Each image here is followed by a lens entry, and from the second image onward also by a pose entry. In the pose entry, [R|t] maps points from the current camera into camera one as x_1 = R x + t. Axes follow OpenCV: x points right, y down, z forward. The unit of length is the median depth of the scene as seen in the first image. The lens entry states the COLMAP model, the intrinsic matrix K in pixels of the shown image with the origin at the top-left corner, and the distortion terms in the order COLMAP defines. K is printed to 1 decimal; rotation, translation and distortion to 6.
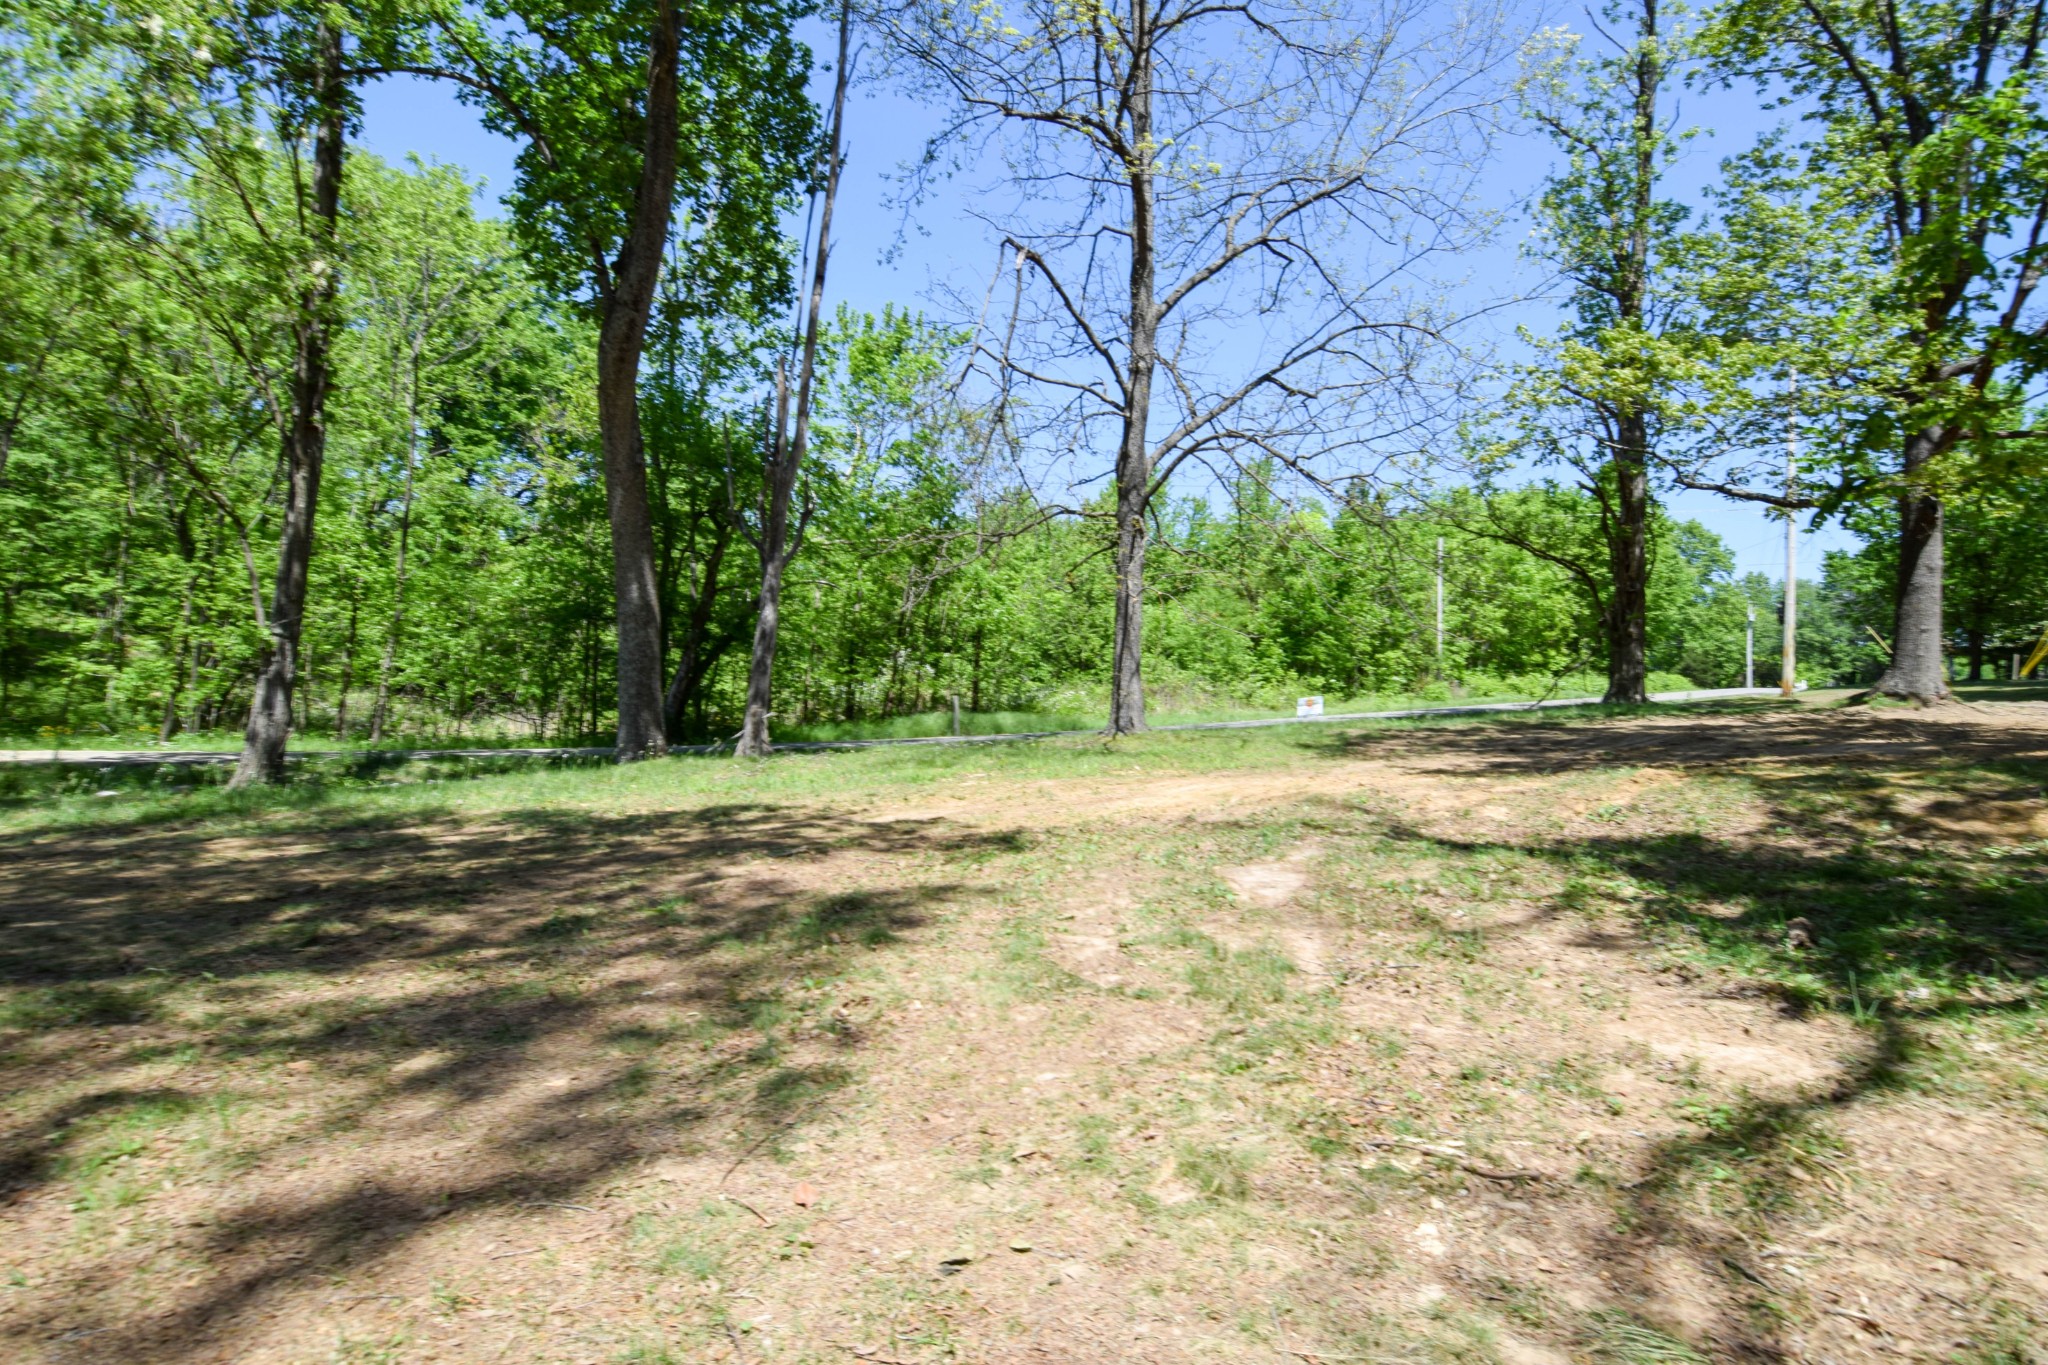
lens RADIAL K [[1102.2, 0, 1069.3], [0, 1102.2, 666.8], [0, 0, 1]] dist [0.044644, -0.051828]
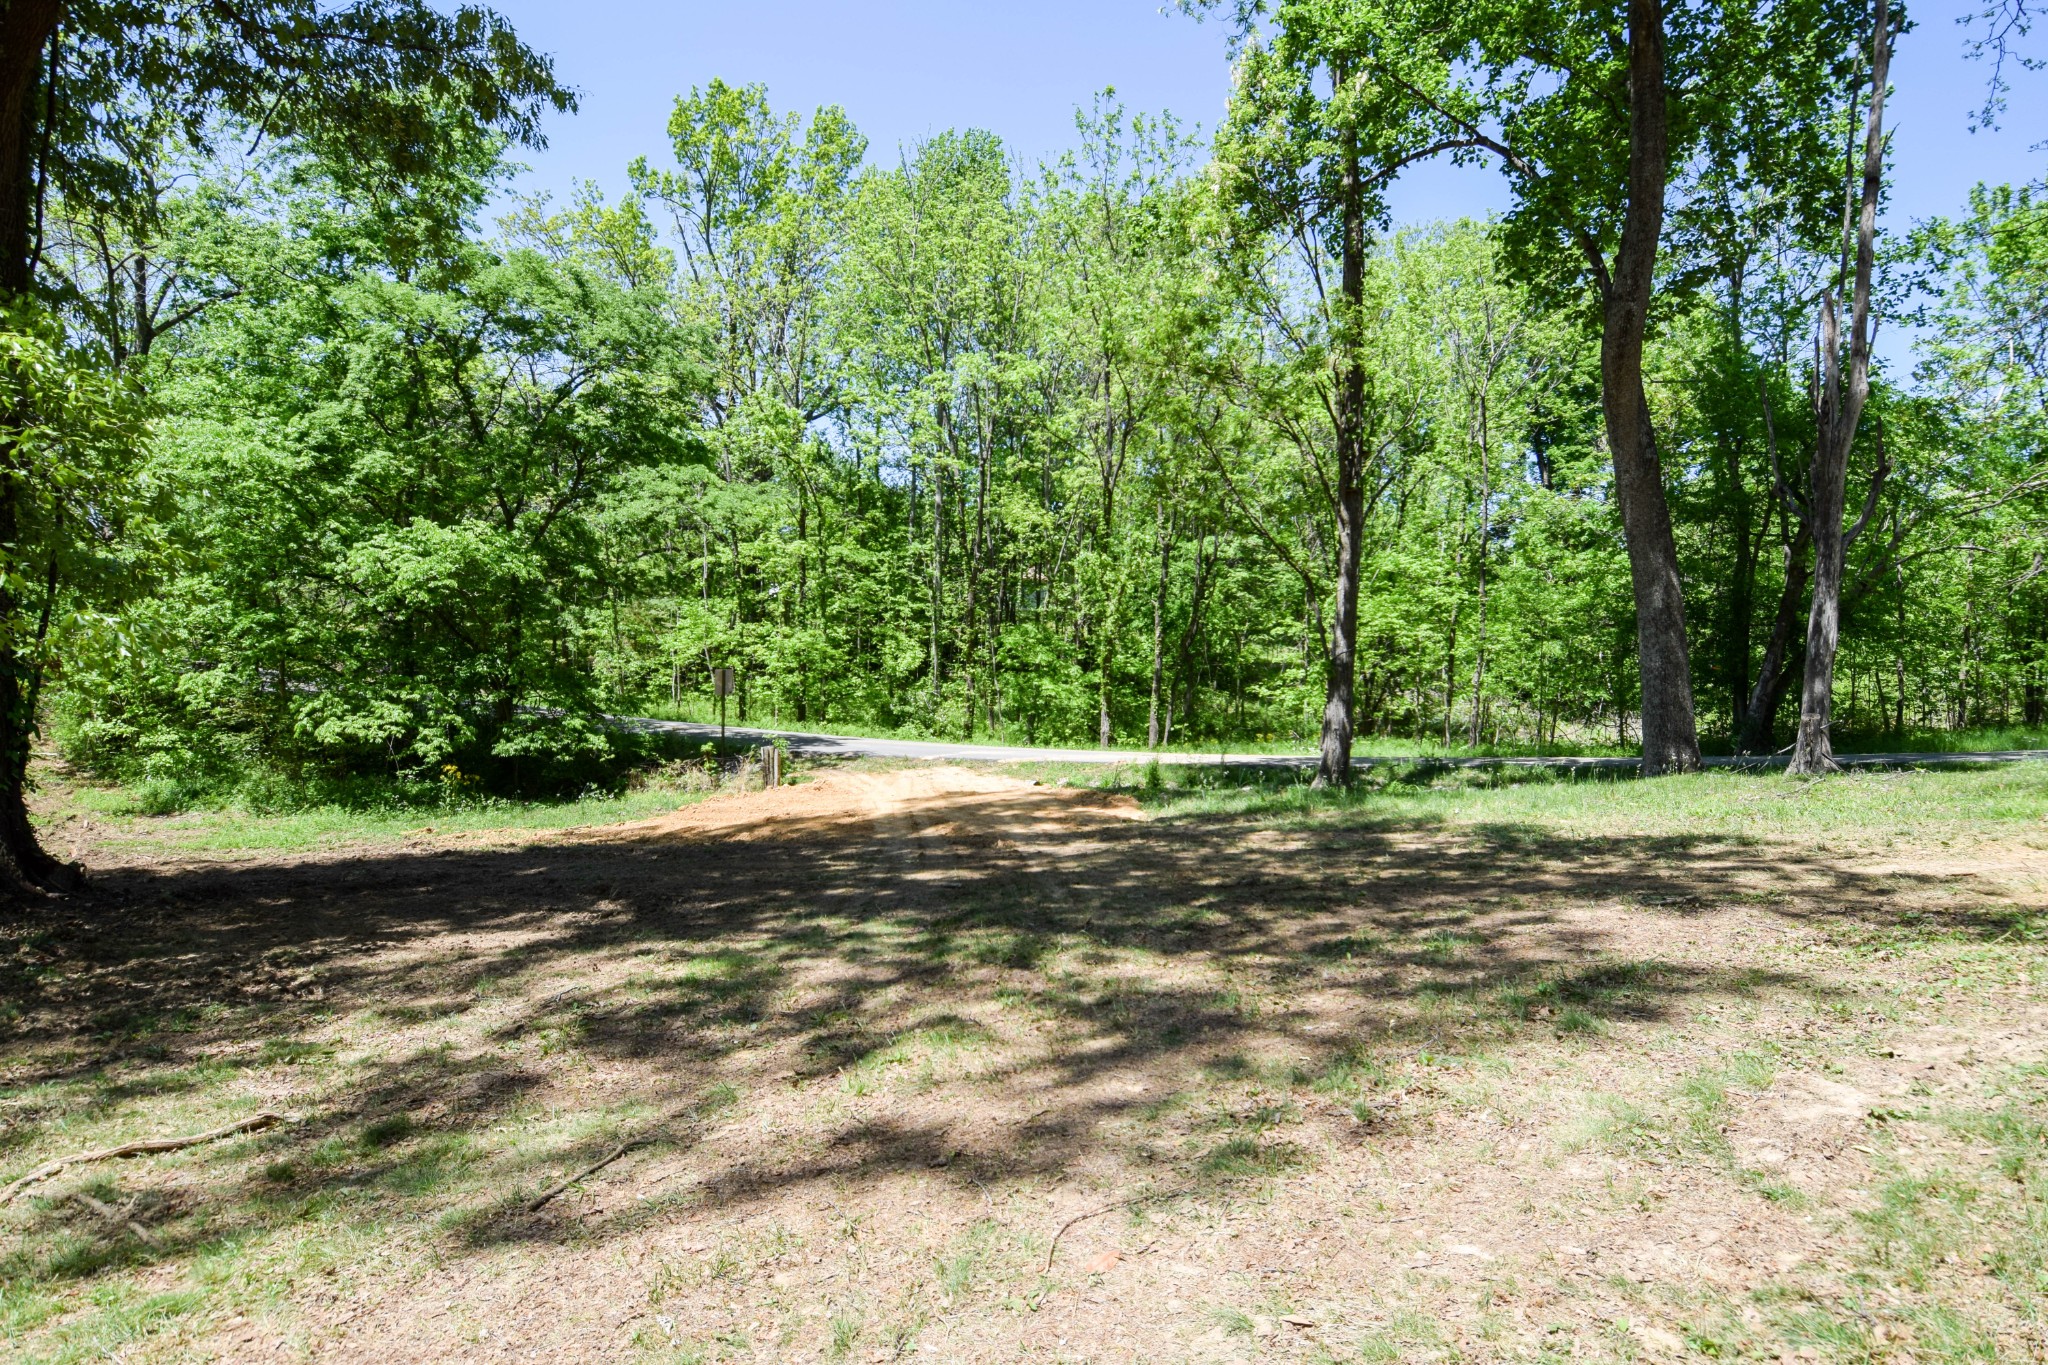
lens RADIAL K [[1077.5, 0, 1053.9], [0, 1077.5, 669.1], [0, 0, 1]] dist [0.043433, -0.048663]
pose [[0.558265, -0.052849, -0.827978, 0.070768], [0.053566, 0.998183, -0.027596, -0.005458], [0.827932, -0.028946, 0.560082, 0.049326]]
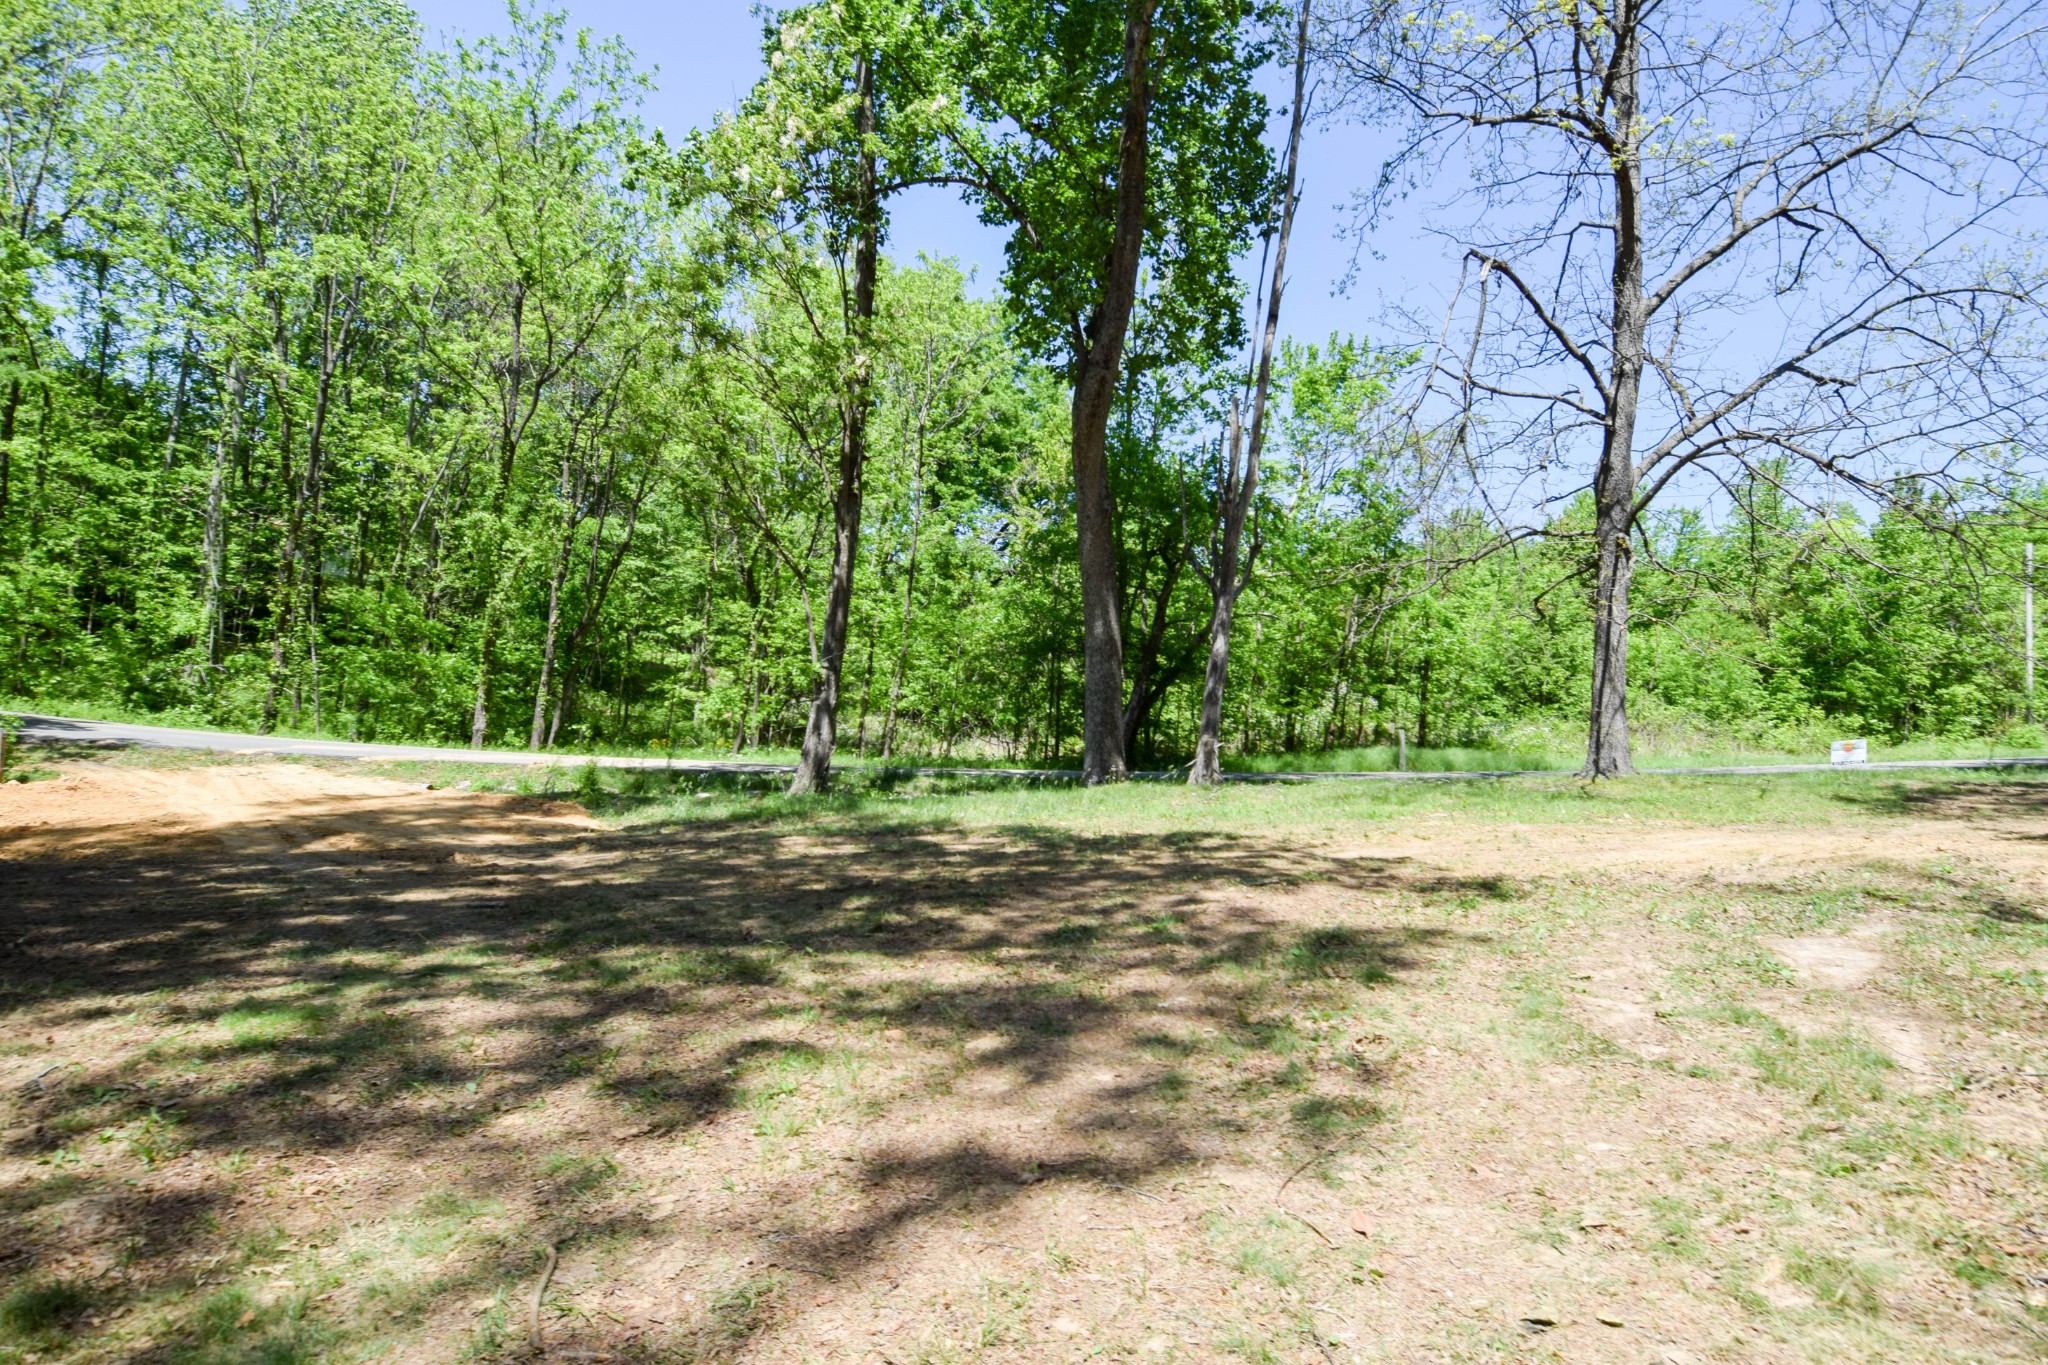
lens RADIAL K [[1107.6, 0, 1071.6], [0, 1107.6, 668.2], [0, 0, 1]] dist [0.049992, -0.055739]
pose [[0.927217, -0.000423, -0.374525, -0.011871], [-0.009504, 0.999651, -0.024658, -0.000940], [0.374404, 0.026423, 0.926889, -0.008037]]
